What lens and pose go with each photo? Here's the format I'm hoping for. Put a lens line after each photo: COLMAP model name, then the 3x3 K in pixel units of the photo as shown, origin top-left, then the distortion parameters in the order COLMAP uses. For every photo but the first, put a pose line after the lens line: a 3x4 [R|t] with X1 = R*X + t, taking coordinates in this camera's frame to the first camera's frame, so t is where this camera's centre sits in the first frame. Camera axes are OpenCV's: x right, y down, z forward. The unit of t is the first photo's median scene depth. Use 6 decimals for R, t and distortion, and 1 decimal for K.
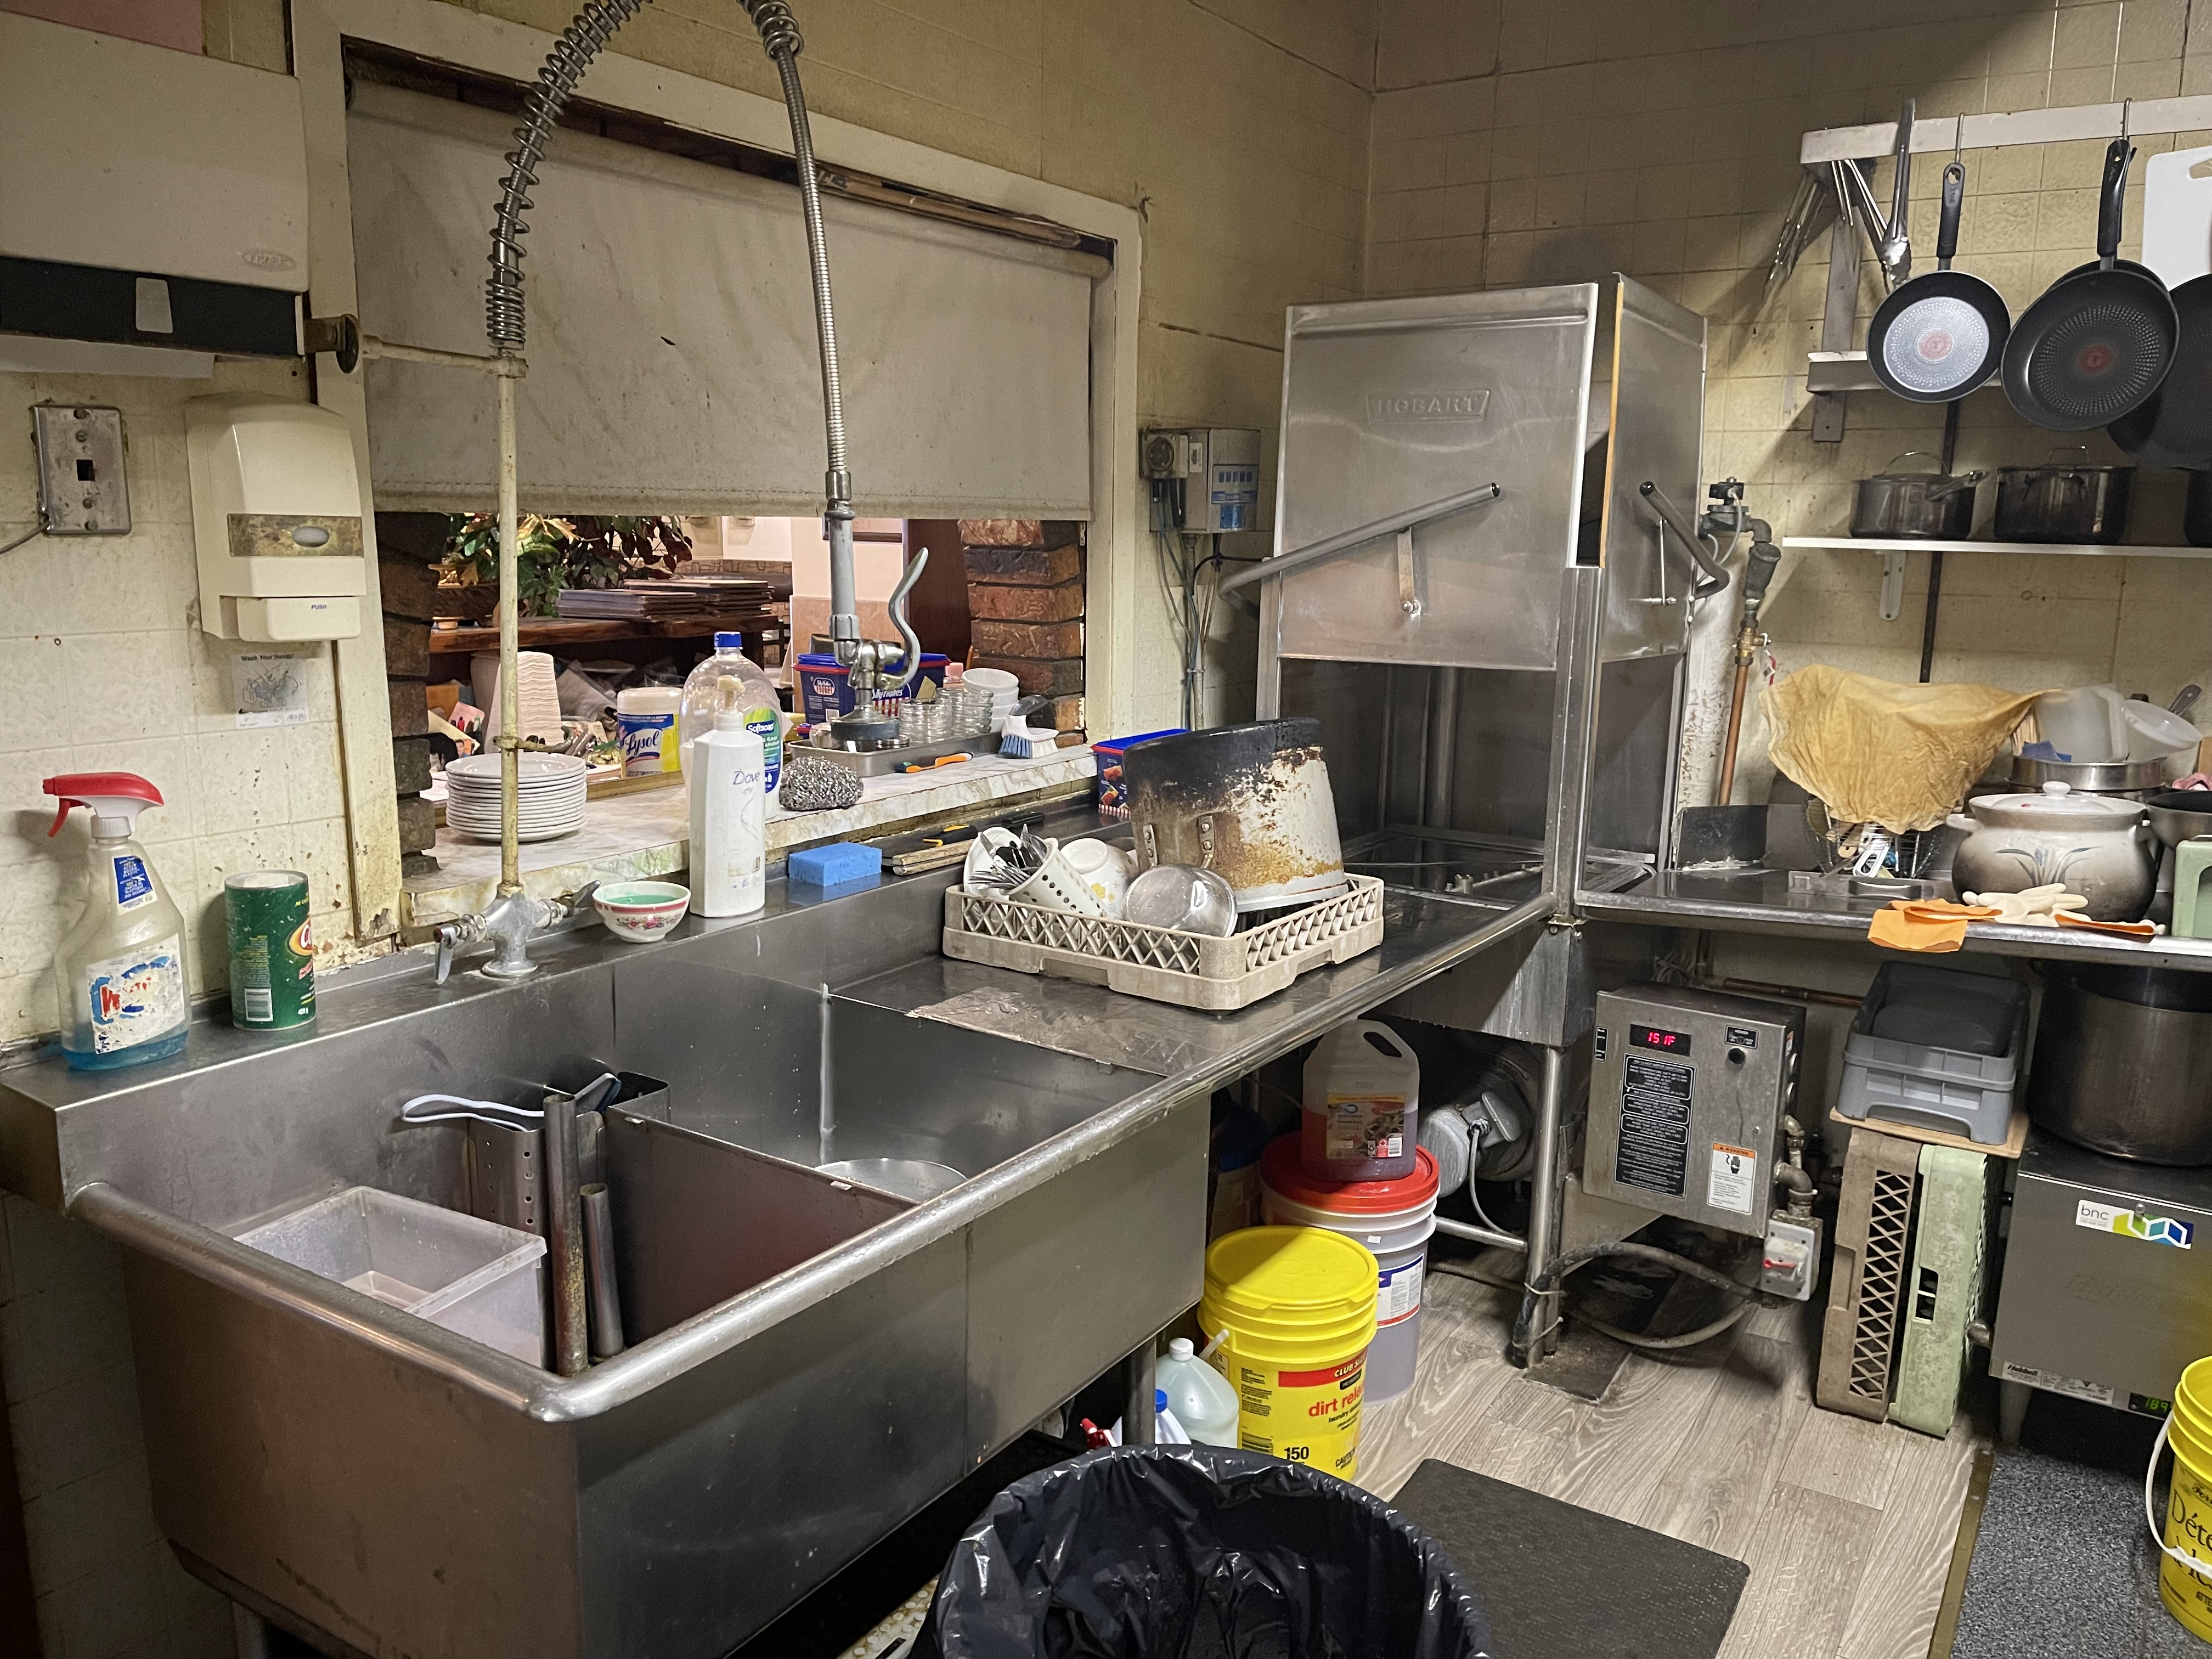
lens RADIAL K [[1676.1, 0, 1105.1], [0, 1676.1, 834.5], [0, 0, 1]] dist [0.057374, -0.081205]
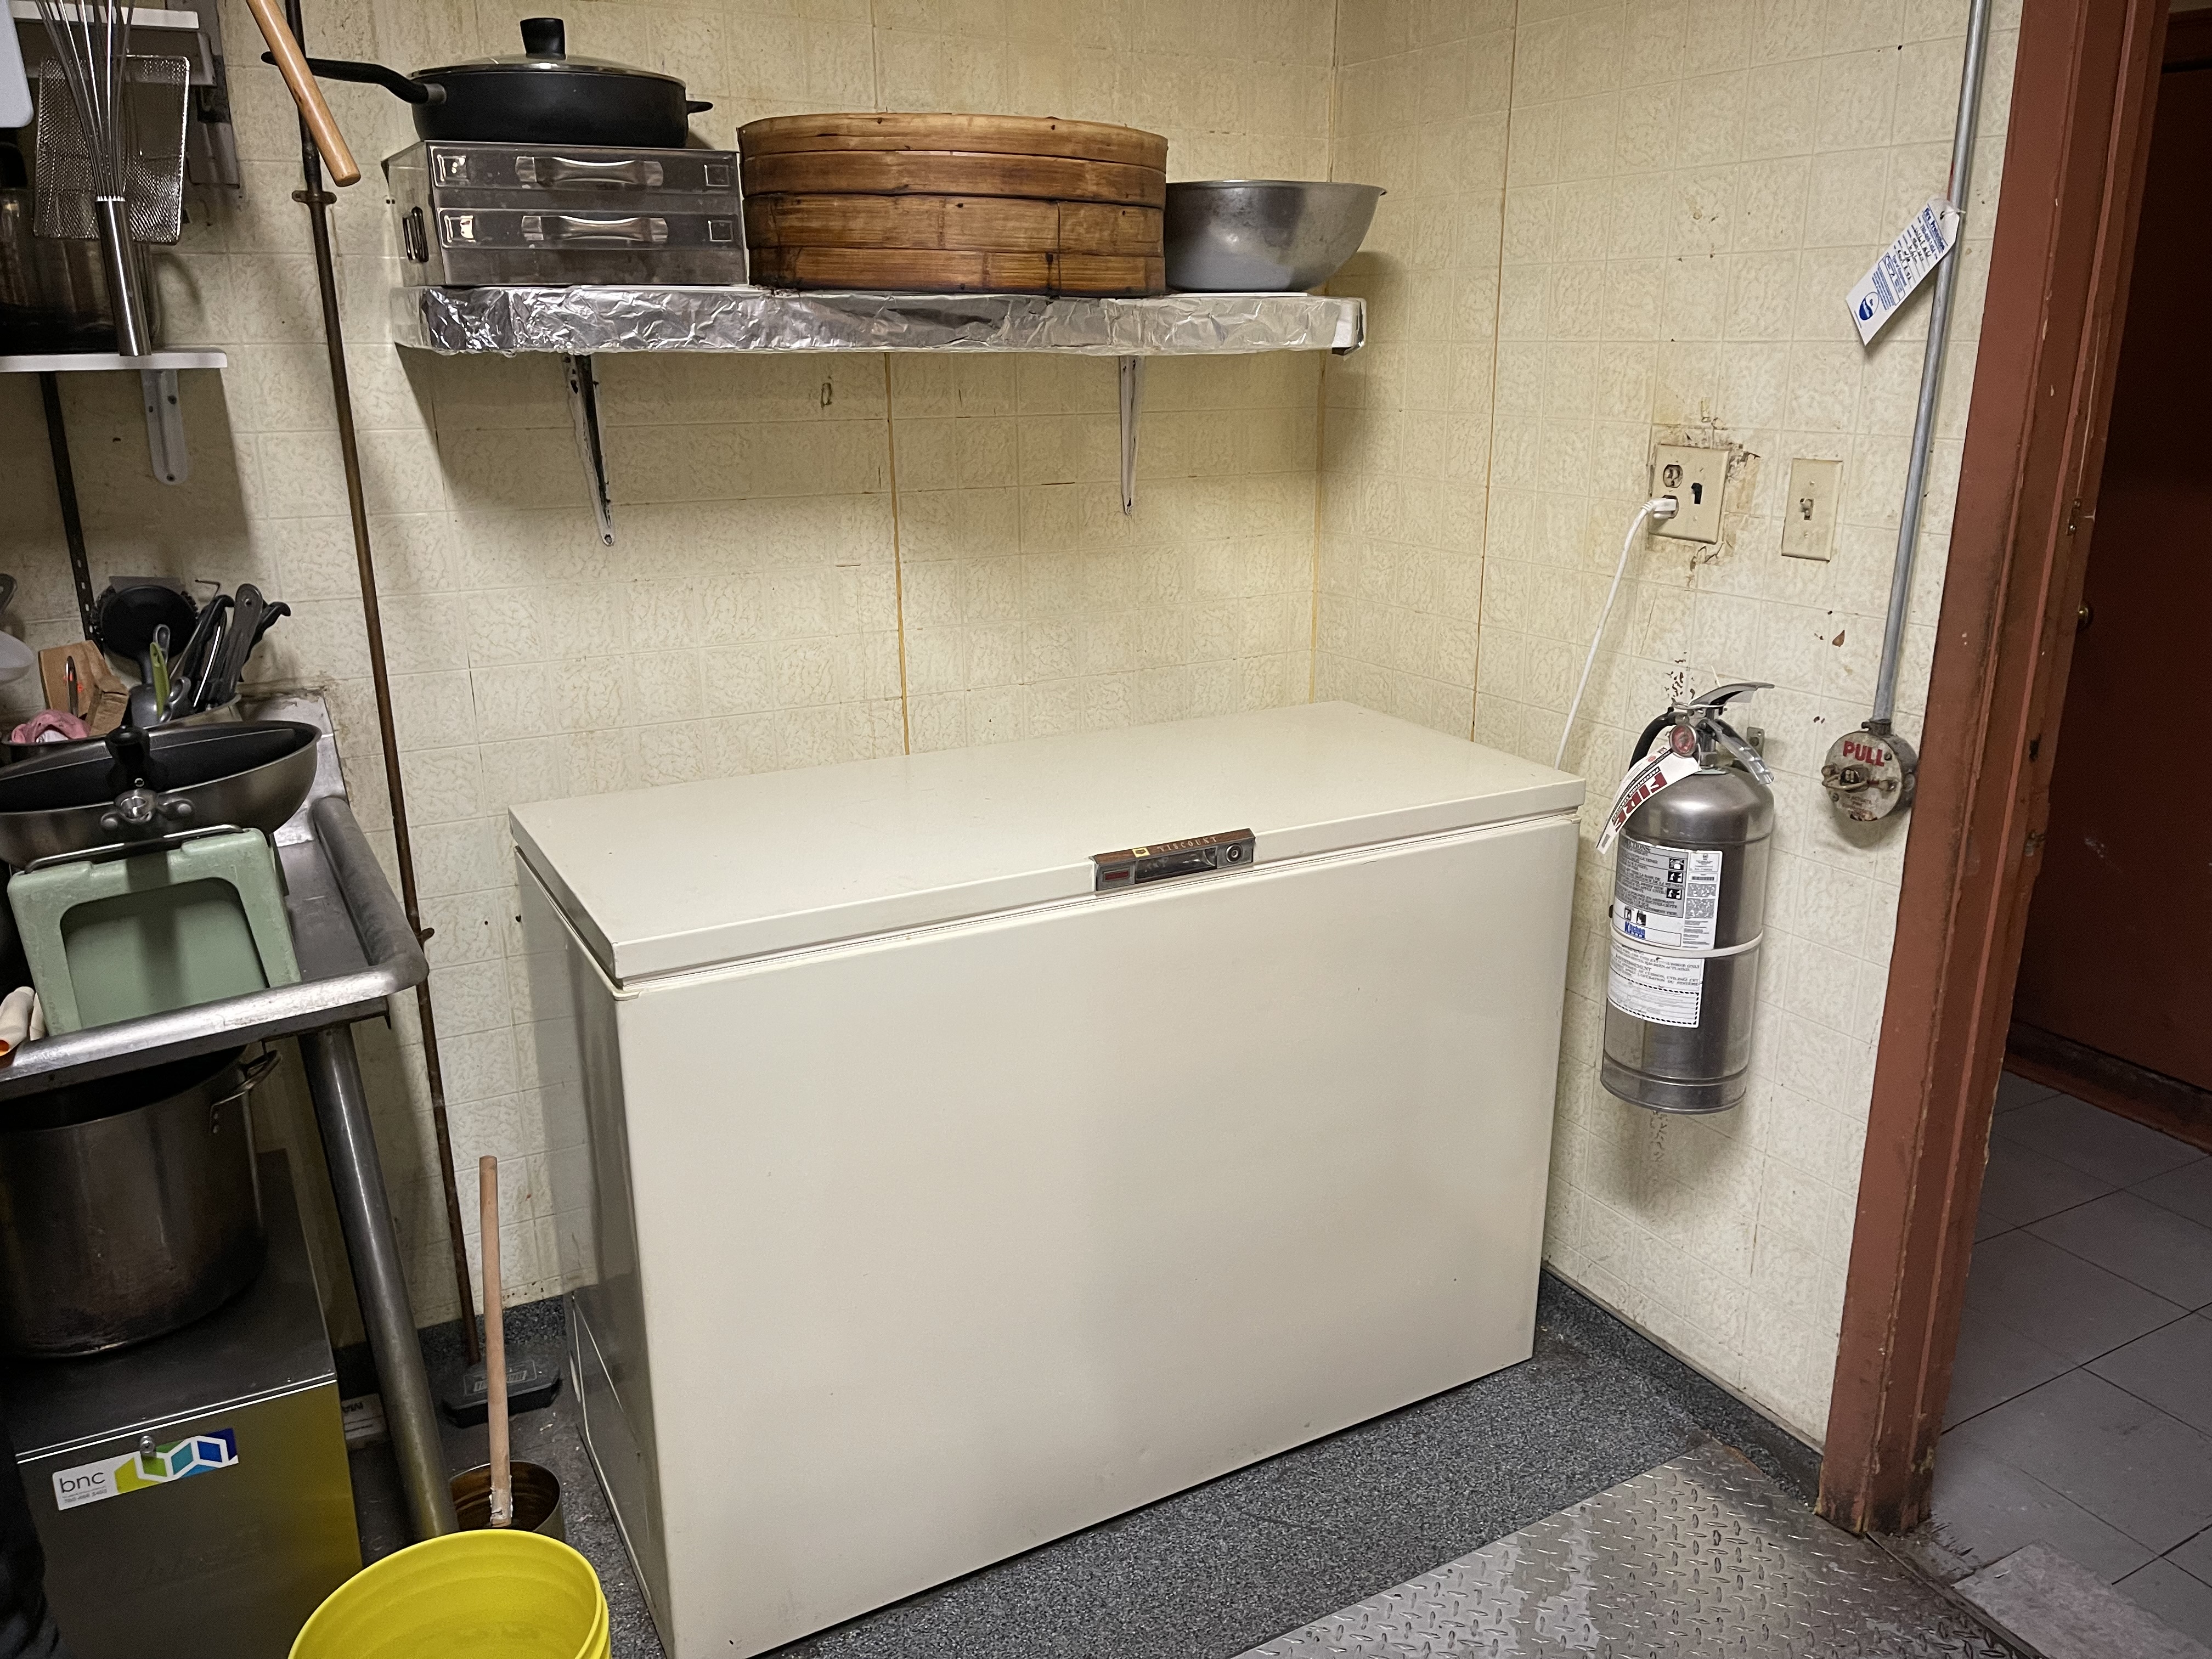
lens RADIAL K [[1676.1, 0, 1109.2], [0, 1676.1, 827.1], [0, 0, 1]] dist [0.057374, -0.081205]
pose [[0.471975, -0.274169, 0.837897, 0.320778], [0.181748, 0.960258, 0.211831, -0.062619], [-0.862675, 0.052307, 0.503047, 0.373000]]
